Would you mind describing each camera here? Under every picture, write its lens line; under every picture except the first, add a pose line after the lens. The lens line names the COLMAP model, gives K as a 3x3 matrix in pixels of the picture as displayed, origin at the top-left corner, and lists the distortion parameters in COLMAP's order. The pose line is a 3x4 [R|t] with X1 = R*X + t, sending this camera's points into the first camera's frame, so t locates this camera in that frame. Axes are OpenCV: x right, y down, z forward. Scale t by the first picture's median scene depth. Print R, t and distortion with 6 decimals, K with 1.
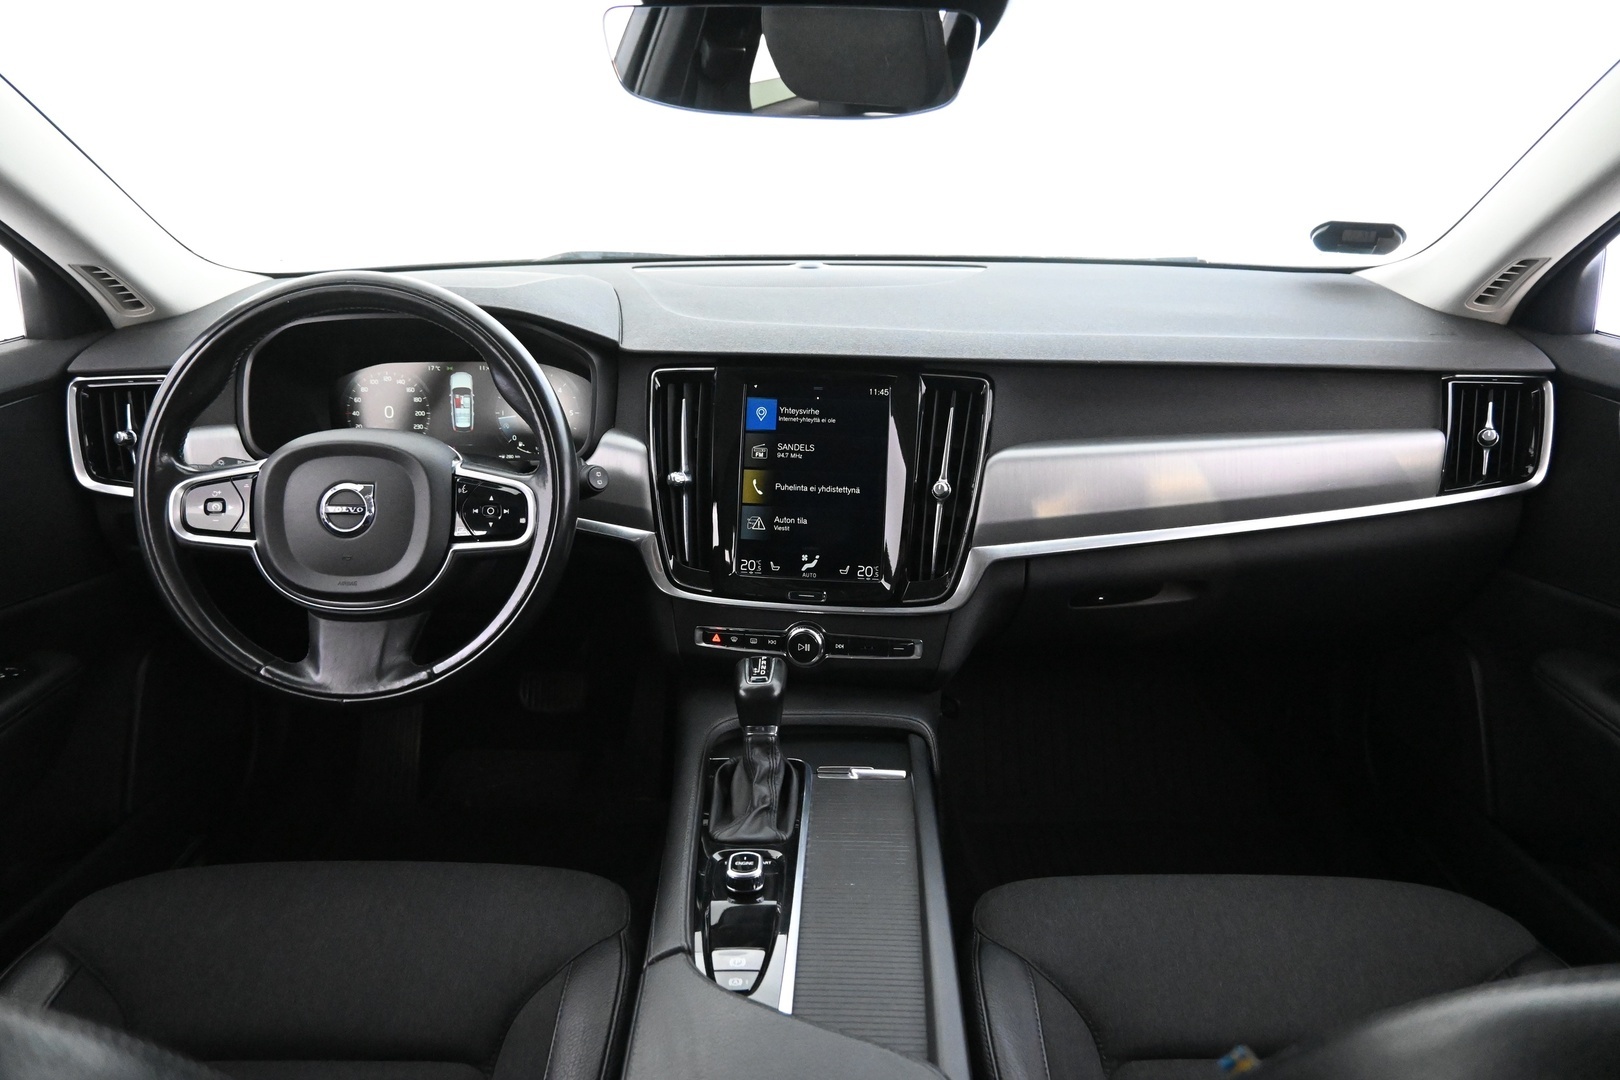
lens RADIAL K [[1127.2, 0, 807.8], [0, 1127.2, 546.5], [0, 0, 1]] dist [-0.002441, -0.003854]
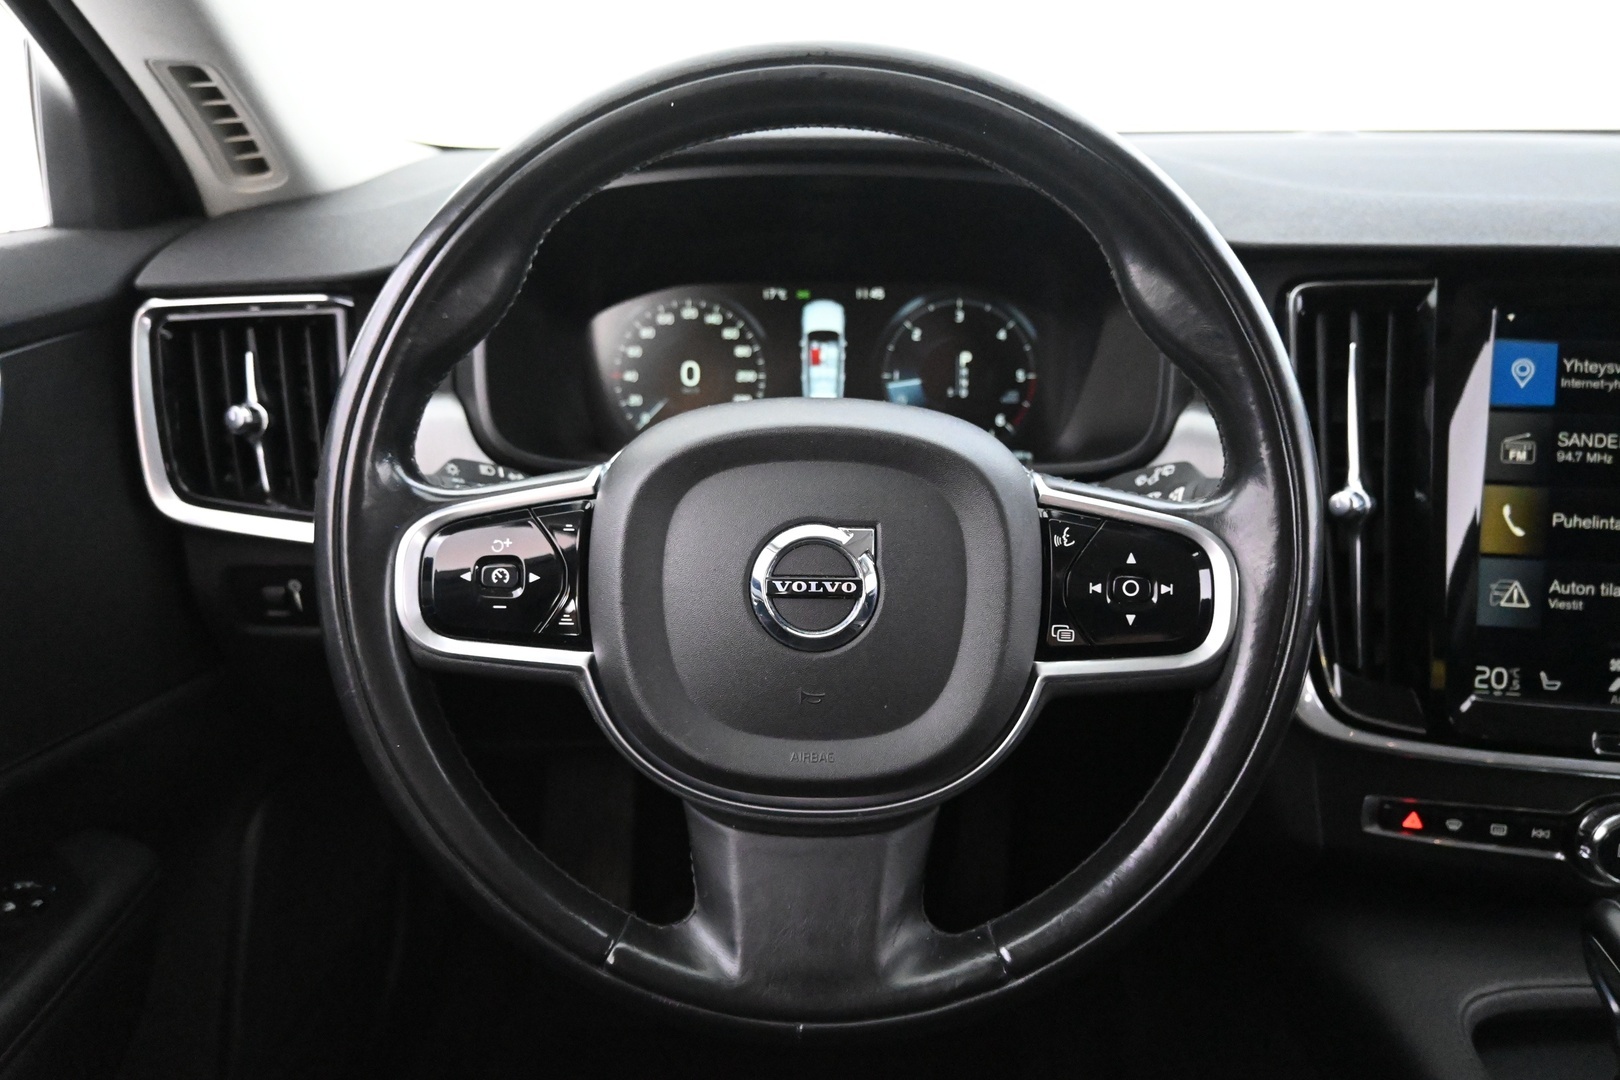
lens RADIAL K [[1207.6, 0, 800.3], [0, 1207.6, 542.4], [0, 0, 1]] dist [0.007259, -0.008935]
pose [[0.999748, 0.004434, -0.022026, -0.346835], [-0.004383, 0.999988, 0.002341, -0.043190], [0.022036, -0.002244, 0.999755, 0.463180]]
